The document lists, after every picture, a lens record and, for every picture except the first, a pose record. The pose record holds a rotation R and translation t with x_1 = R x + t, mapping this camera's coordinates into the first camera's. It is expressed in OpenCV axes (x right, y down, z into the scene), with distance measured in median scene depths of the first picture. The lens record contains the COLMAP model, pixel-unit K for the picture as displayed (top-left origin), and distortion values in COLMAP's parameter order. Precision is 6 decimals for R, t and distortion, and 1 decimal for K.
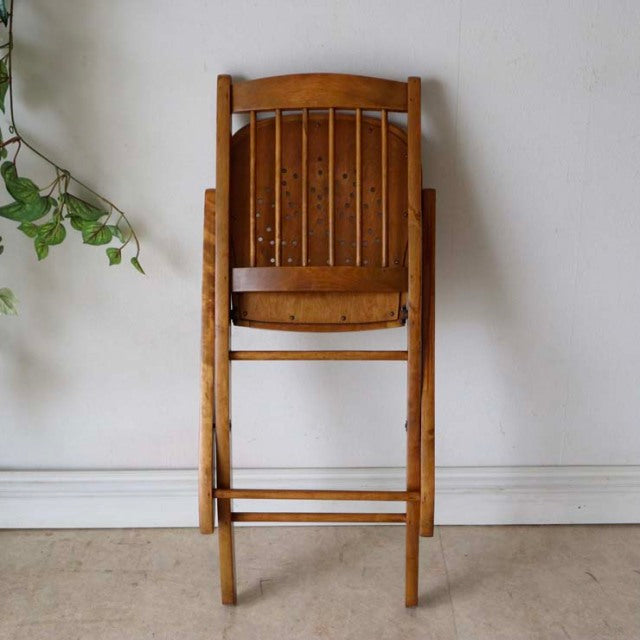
lens RADIAL K [[1098.3, 0, 322.9], [0, 1098.3, 316.7], [0, 0, 1]] dist [-0.040350, 0.000000]
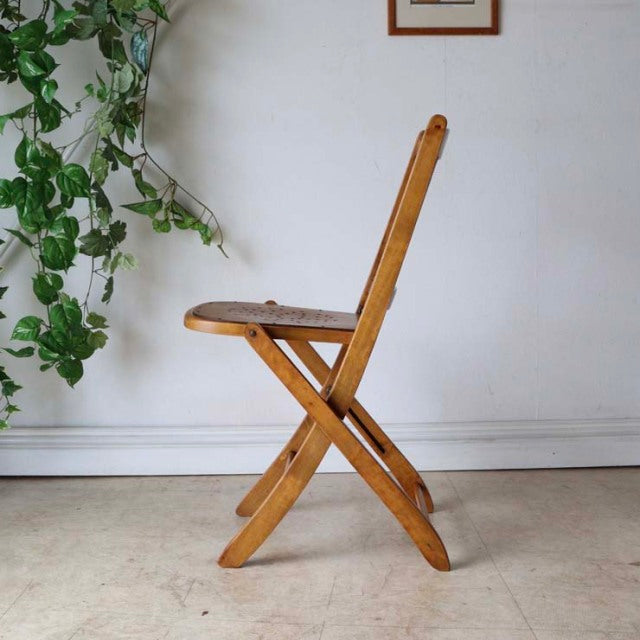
lens RADIAL K [[1067.8, 0, 324.5], [0, 1067.8, 291.8], [0, 0, 1]] dist [-0.065082, 0.000000]
pose [[0.999723, -0.004444, 0.023119, -0.070180], [0.011502, 0.949049, -0.314917, 0.431376], [-0.020542, 0.315096, 0.948838, -0.269176]]
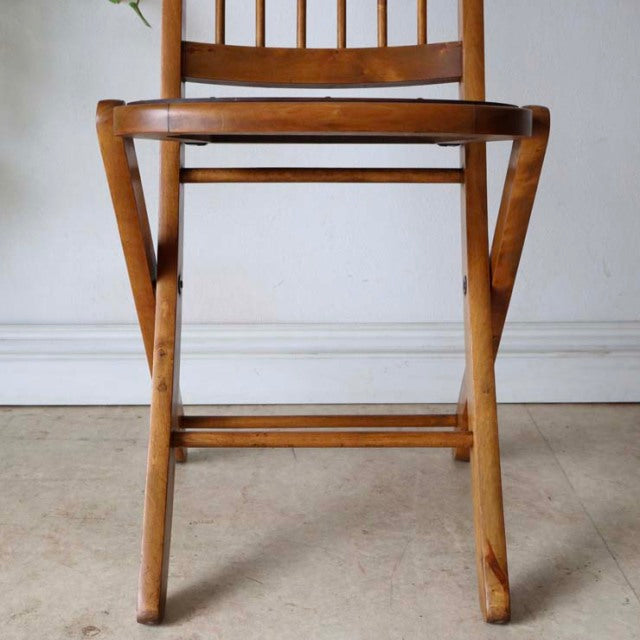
lens RADIAL K [[1067.8, 0, 319.2], [0, 1067.8, 326.2], [0, 0, 1]] dist [-0.065082, 0.000000]
pose [[0.999984, 0.004267, 0.003826, -0.043998], [-0.003616, 0.987666, -0.156534, 0.286497], [-0.004447, 0.156518, 0.987665, 0.301667]]
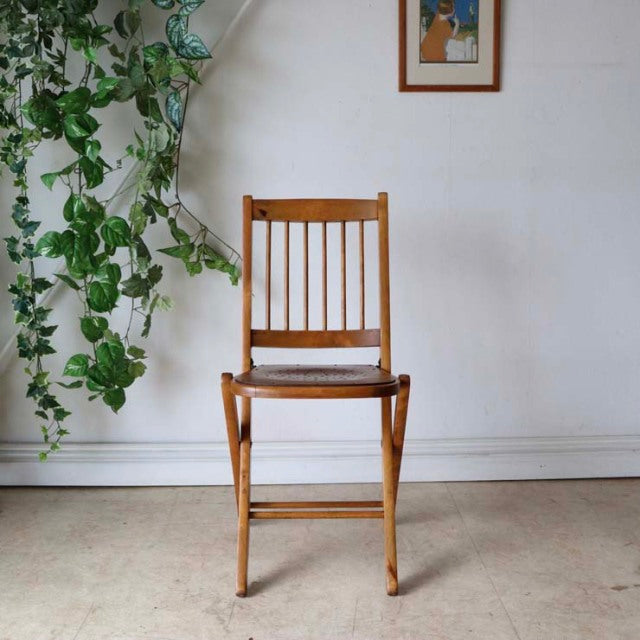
lens RADIAL K [[976.7, 0, 314.0], [0, 976.7, 319.9], [0, 0, 1]] dist [-0.069179, 0.000000]
pose [[0.999683, -0.003028, 0.025002, -0.110451], [0.008860, 0.971564, -0.236610, 0.322719], [-0.023575, 0.236757, 0.971283, -0.329809]]
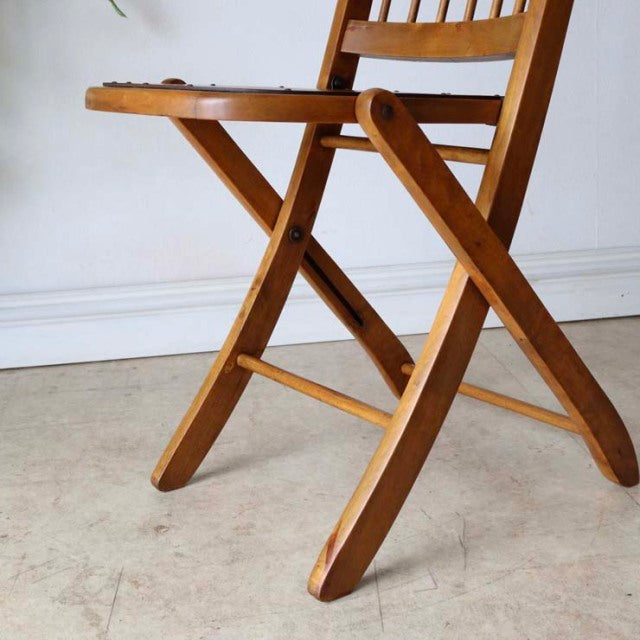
lens RADIAL K [[1067.8, 0, 317.0], [0, 1067.8, 331.4], [0, 0, 1]] dist [-0.065082, 0.000000]
pose [[0.990835, -0.073675, 0.113216, -0.123679], [0.087764, 0.988270, -0.124977, 0.324068], [-0.102681, 0.133768, 0.985679, 0.203066]]
